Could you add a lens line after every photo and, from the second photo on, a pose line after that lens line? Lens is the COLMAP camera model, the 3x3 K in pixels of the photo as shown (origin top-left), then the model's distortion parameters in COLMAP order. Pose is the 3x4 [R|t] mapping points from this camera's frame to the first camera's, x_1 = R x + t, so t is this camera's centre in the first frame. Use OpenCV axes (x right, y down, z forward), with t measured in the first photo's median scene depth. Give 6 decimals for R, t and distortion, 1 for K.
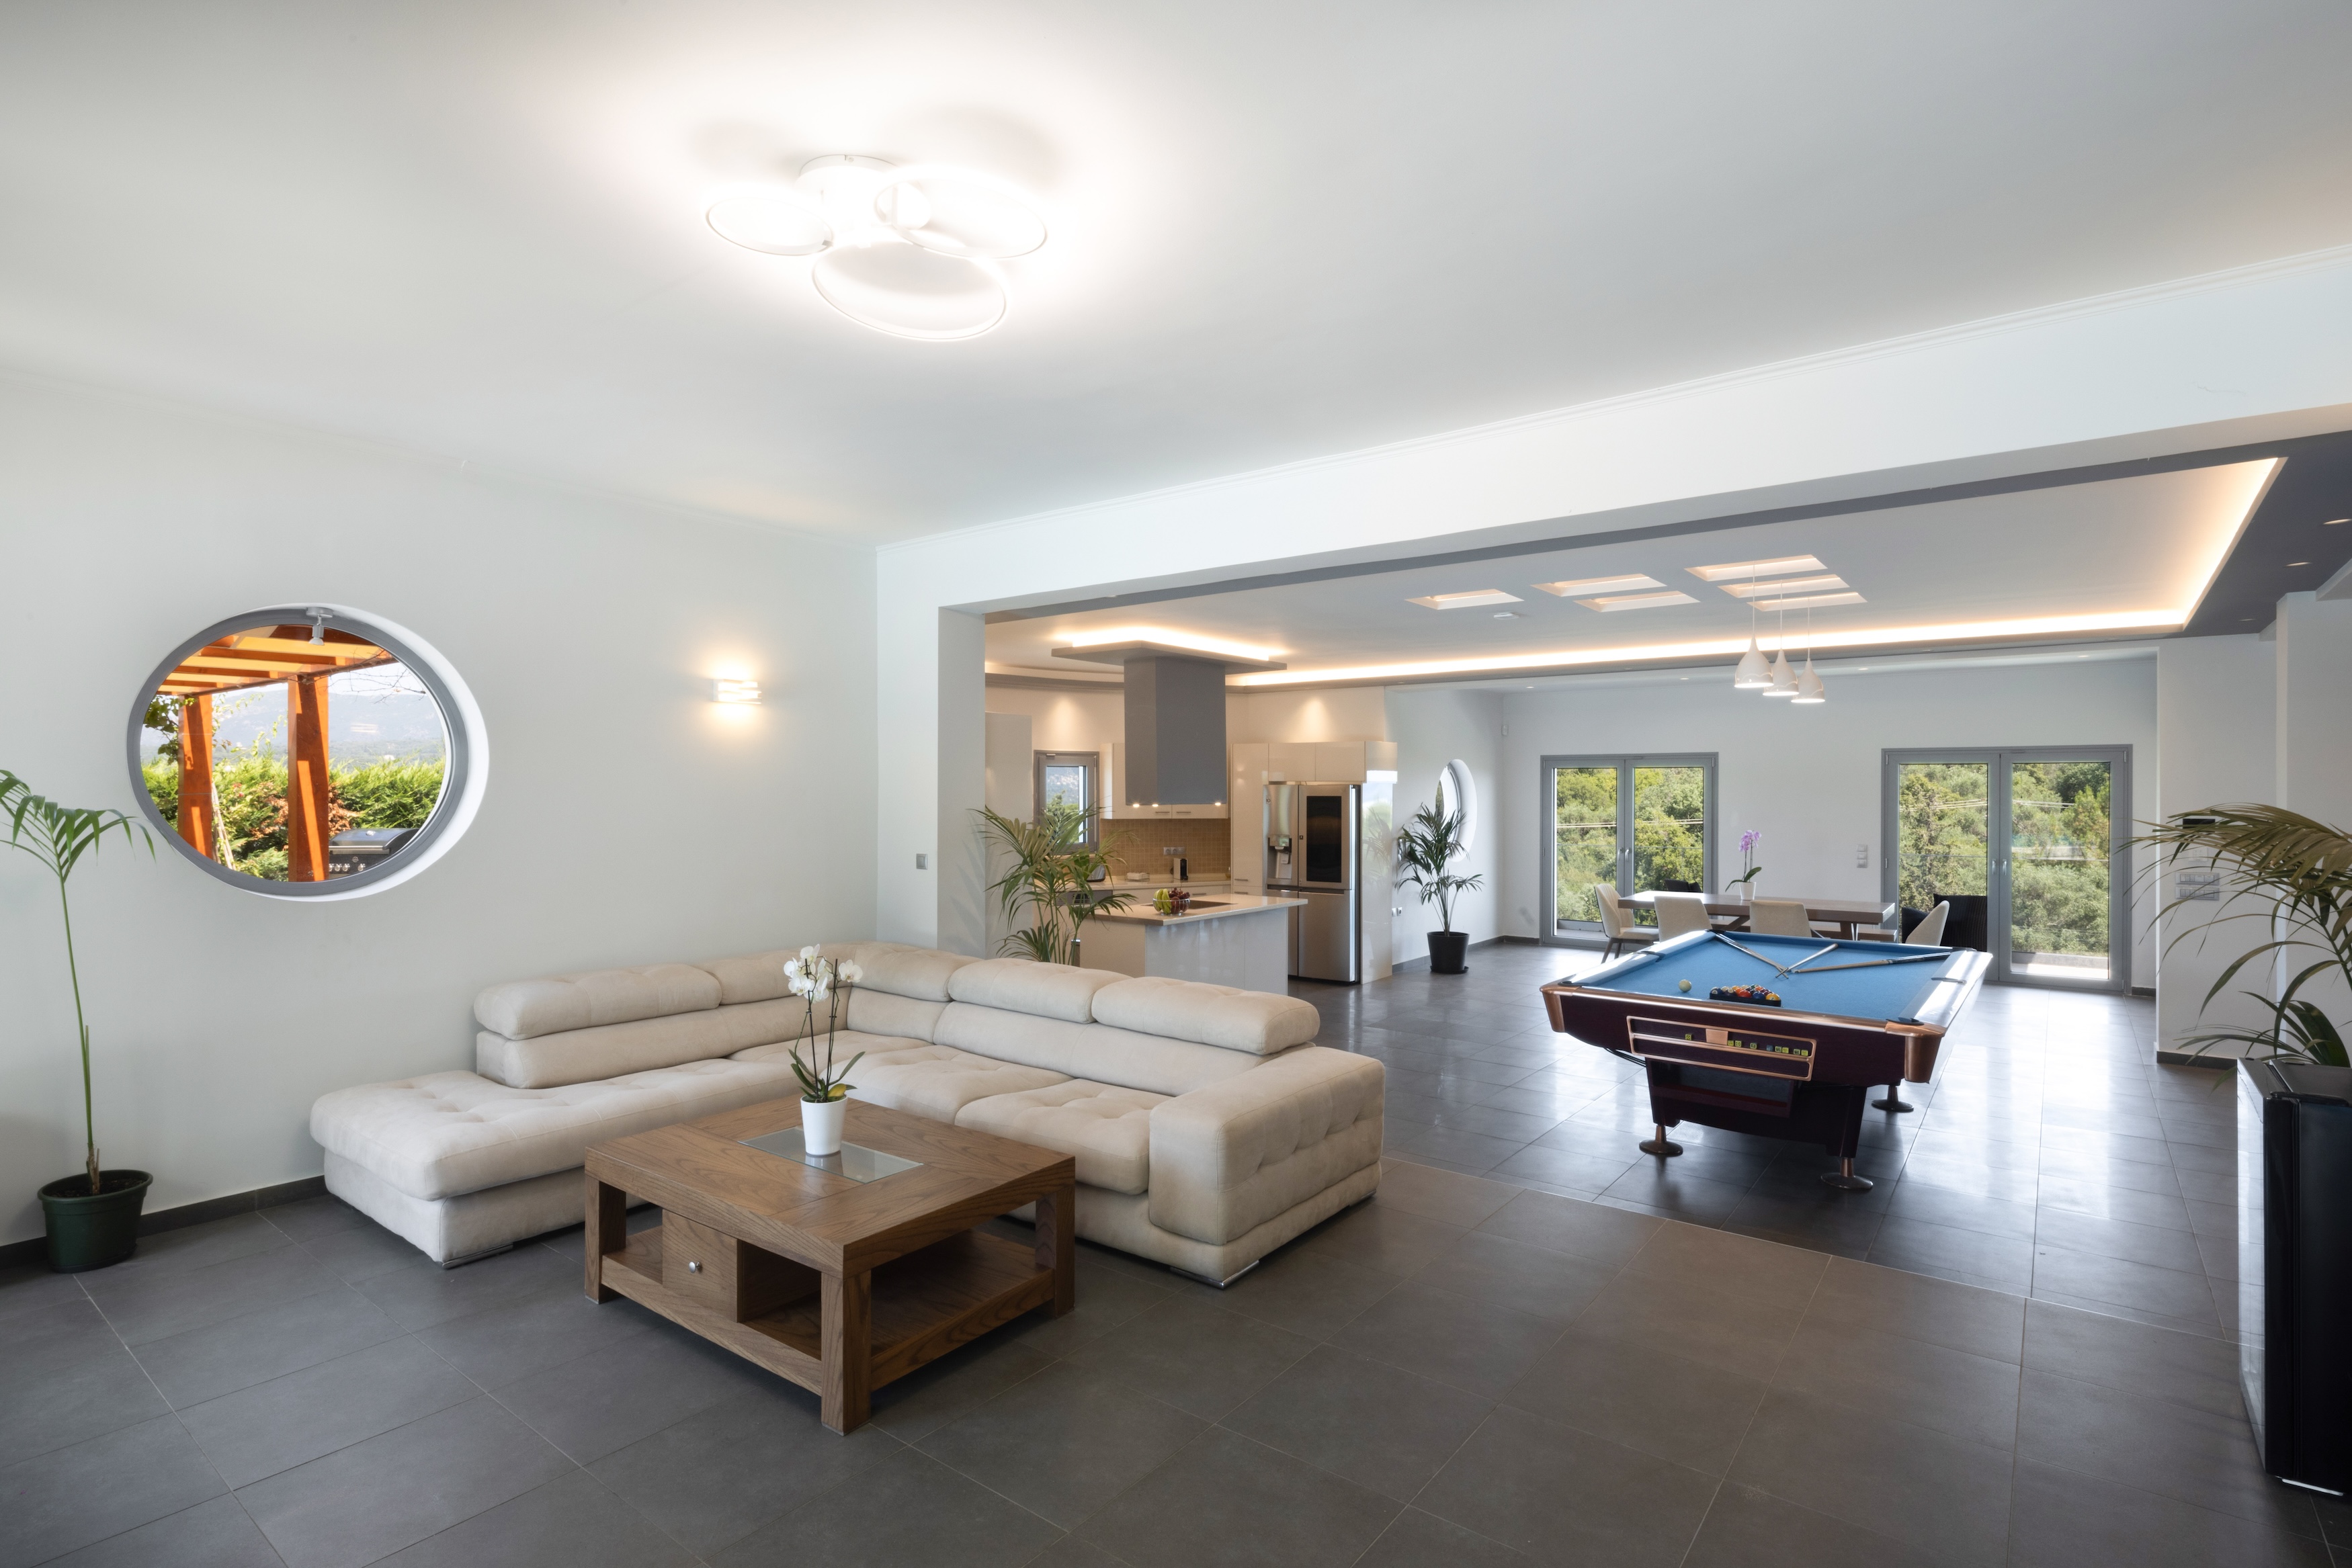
lens RADIAL K [[1143.0, 0, 1179.4], [0, 1143.0, 796.6], [0, 0, 1]] dist [0.009502, -0.007570]
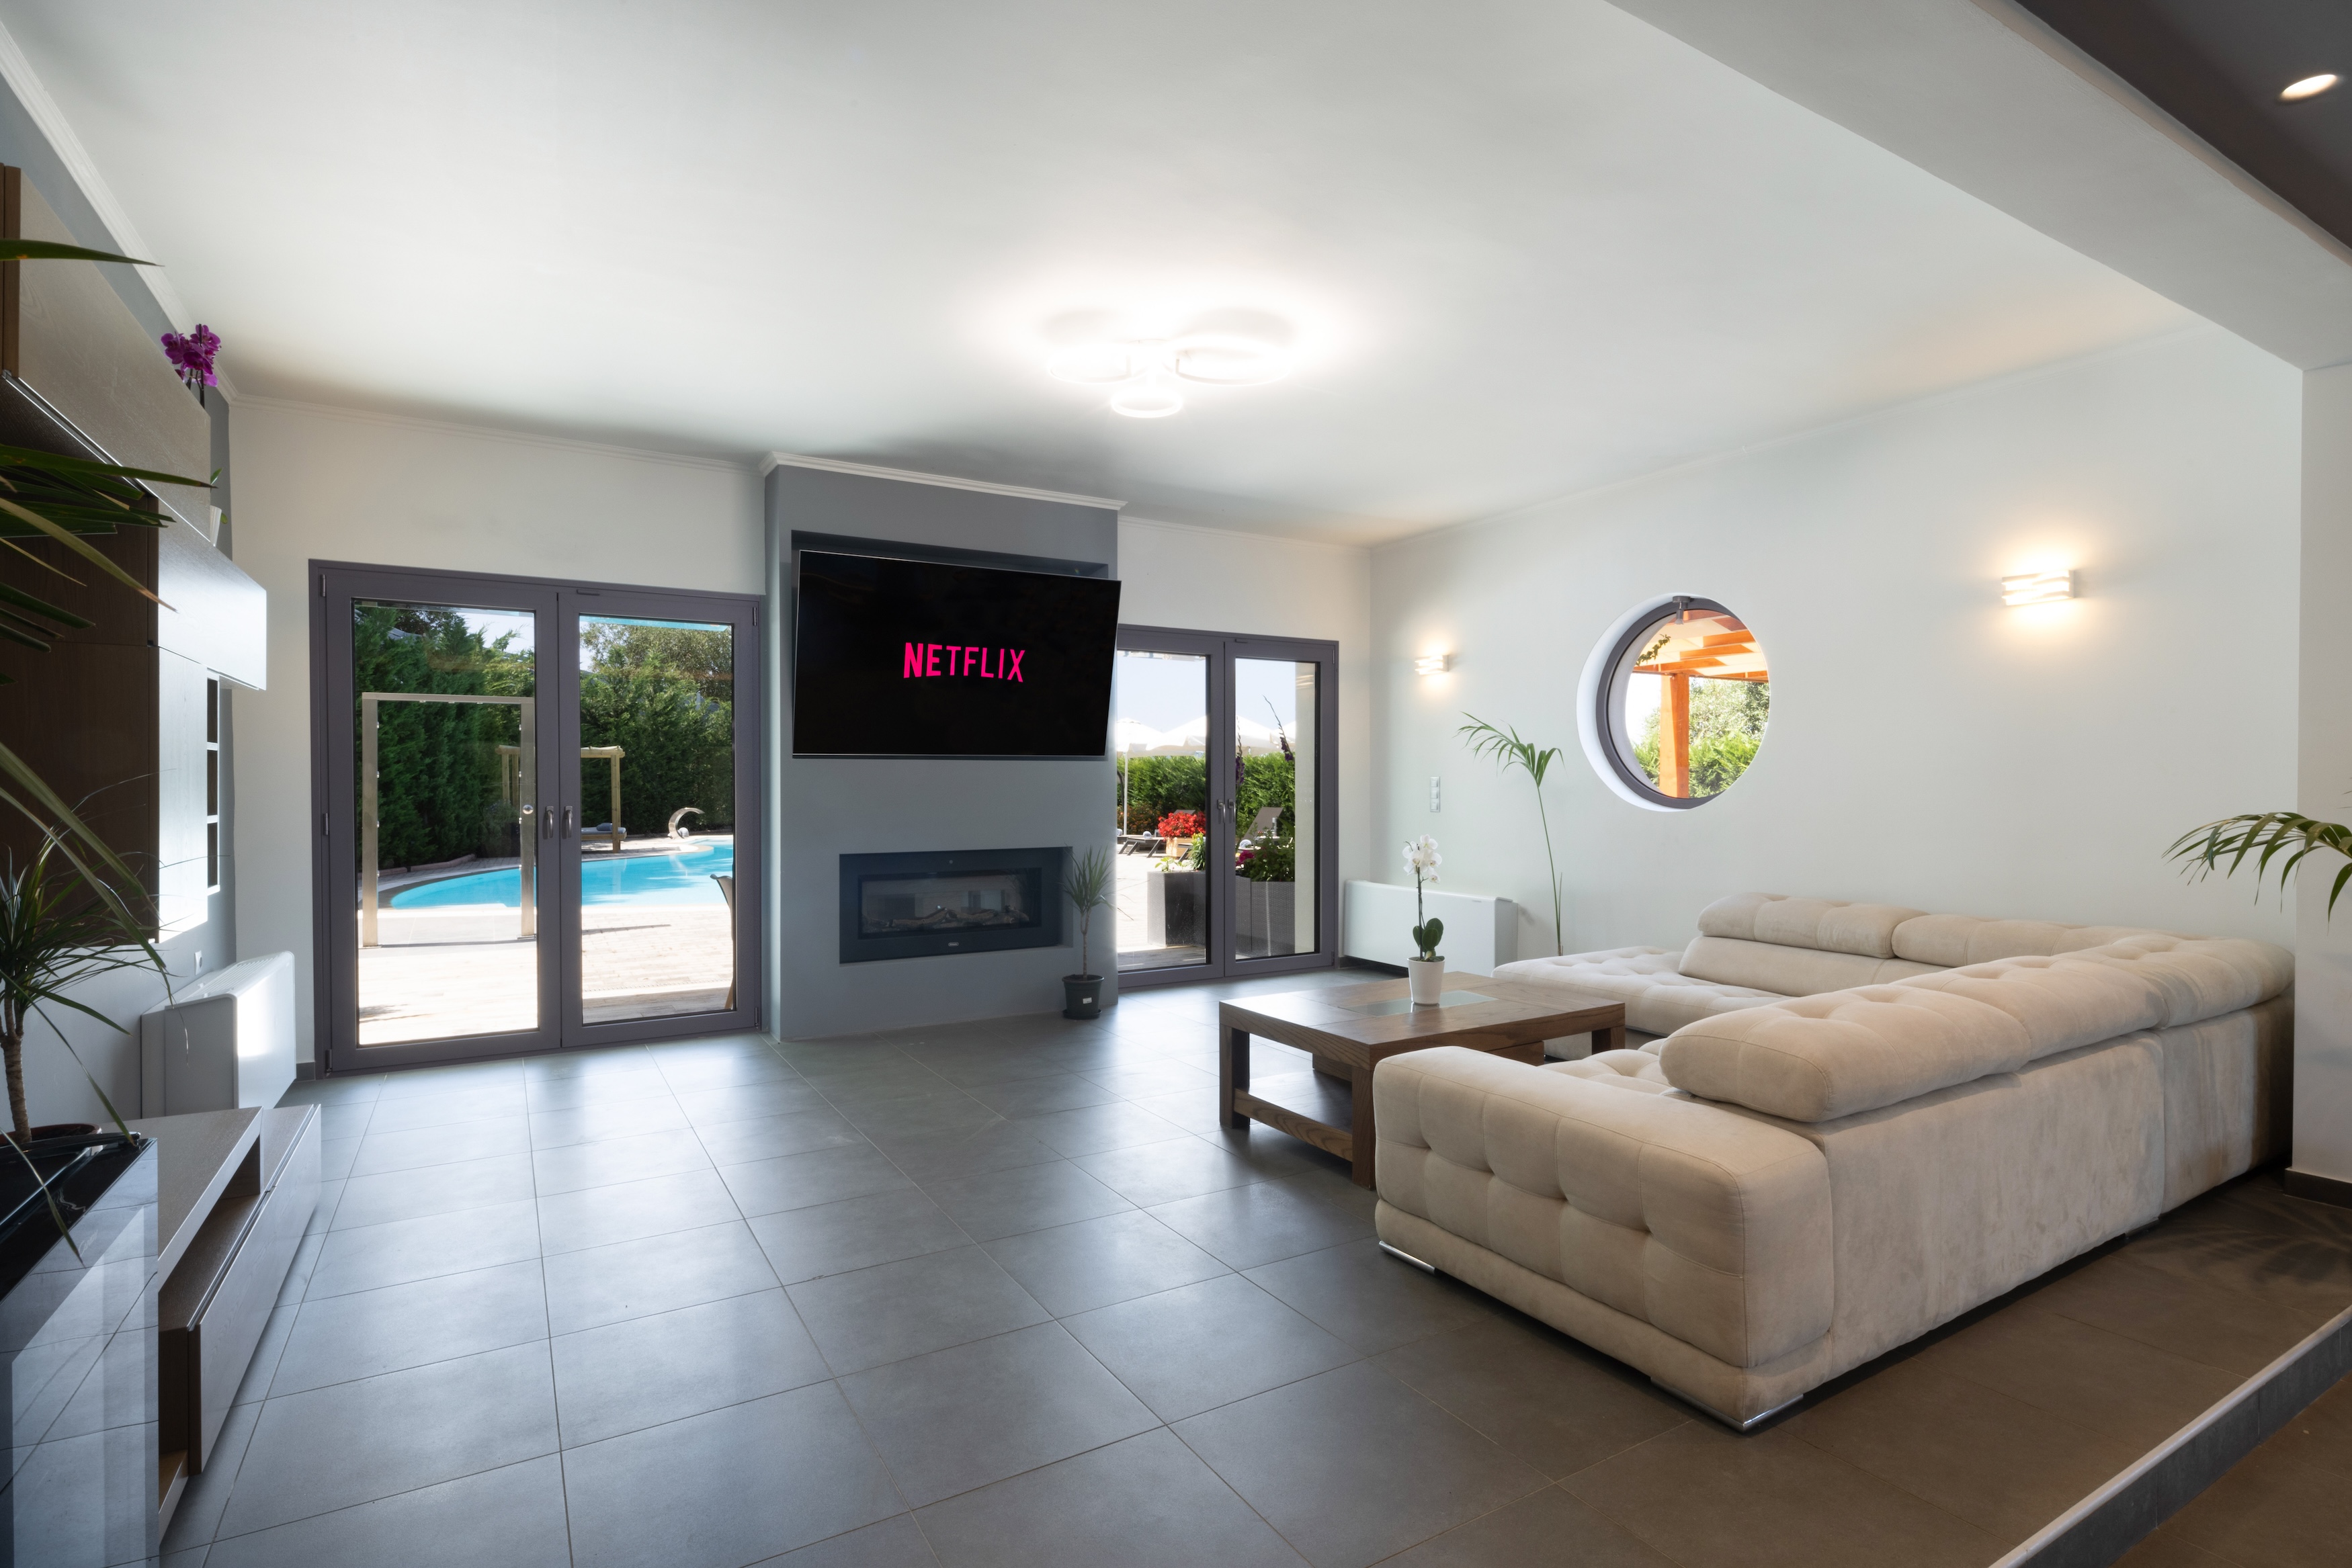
lens RADIAL K [[1143.0, 0, 1179.4], [0, 1143.0, 796.6], [0, 0, 1]] dist [0.009502, -0.007570]
pose [[-0.362258, 0.011466, -0.932007, 0.290540], [-0.004529, 0.999891, 0.014061, 0.022933], [0.932067, 0.009315, -0.362166, 0.374107]]
